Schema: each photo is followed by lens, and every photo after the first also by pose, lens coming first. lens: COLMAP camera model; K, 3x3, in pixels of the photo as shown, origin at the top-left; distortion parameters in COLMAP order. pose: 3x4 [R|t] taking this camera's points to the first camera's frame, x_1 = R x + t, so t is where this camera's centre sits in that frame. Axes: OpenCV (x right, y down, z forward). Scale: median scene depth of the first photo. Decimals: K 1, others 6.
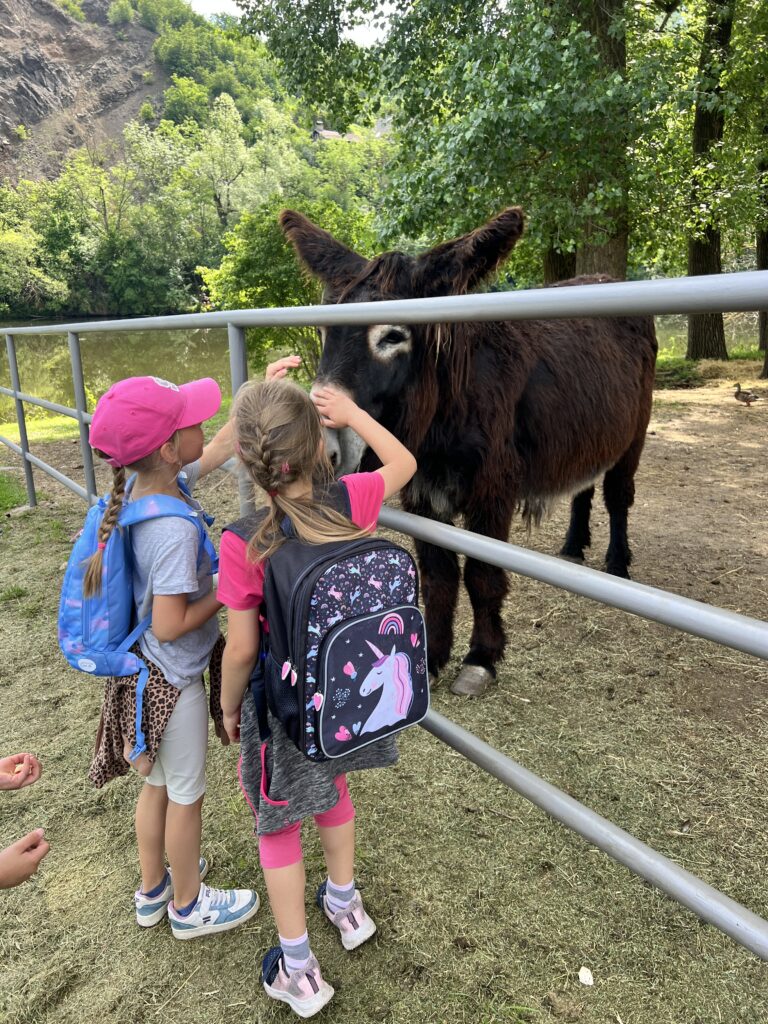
lens RADIAL K [[768.7, 0, 389.1], [0, 768.7, 544.5], [0, 0, 1]] dist [0.002690, -0.001778]
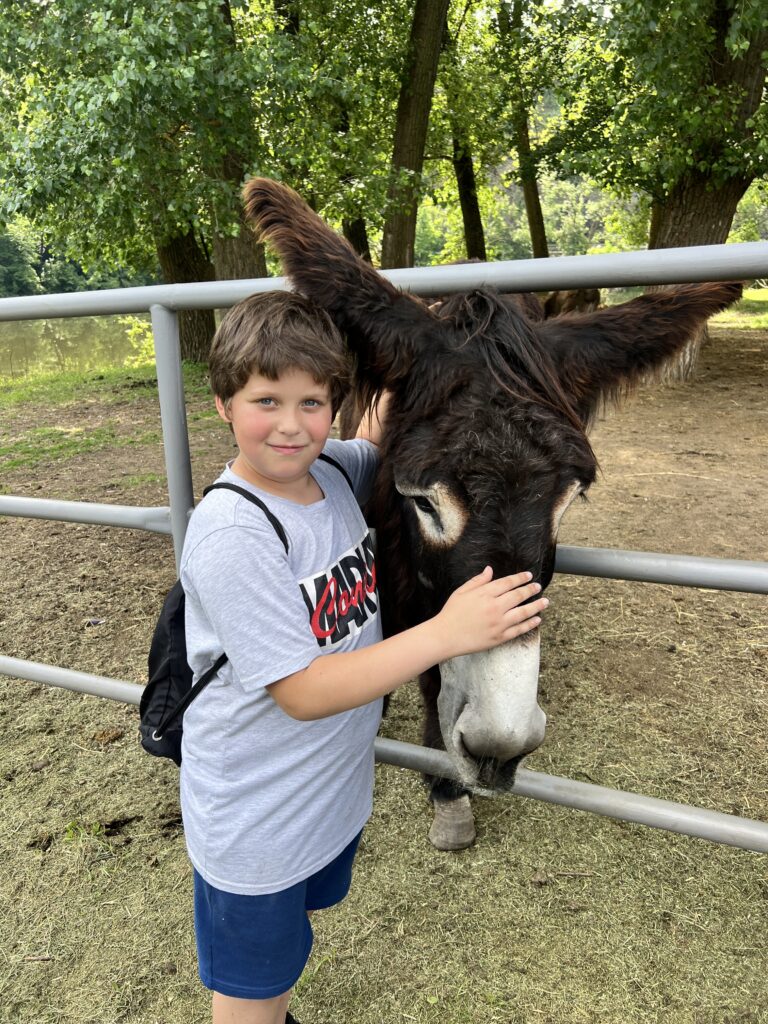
lens RADIAL K [[768.7, 0, 389.1], [0, 768.7, 544.5], [0, 0, 1]] dist [0.002690, -0.001778]
pose [[0.860133, -0.170575, 0.480703, -0.116594], [0.167165, 0.984646, 0.050285, -0.026895], [-0.481900, 0.037105, 0.875440, 0.103861]]
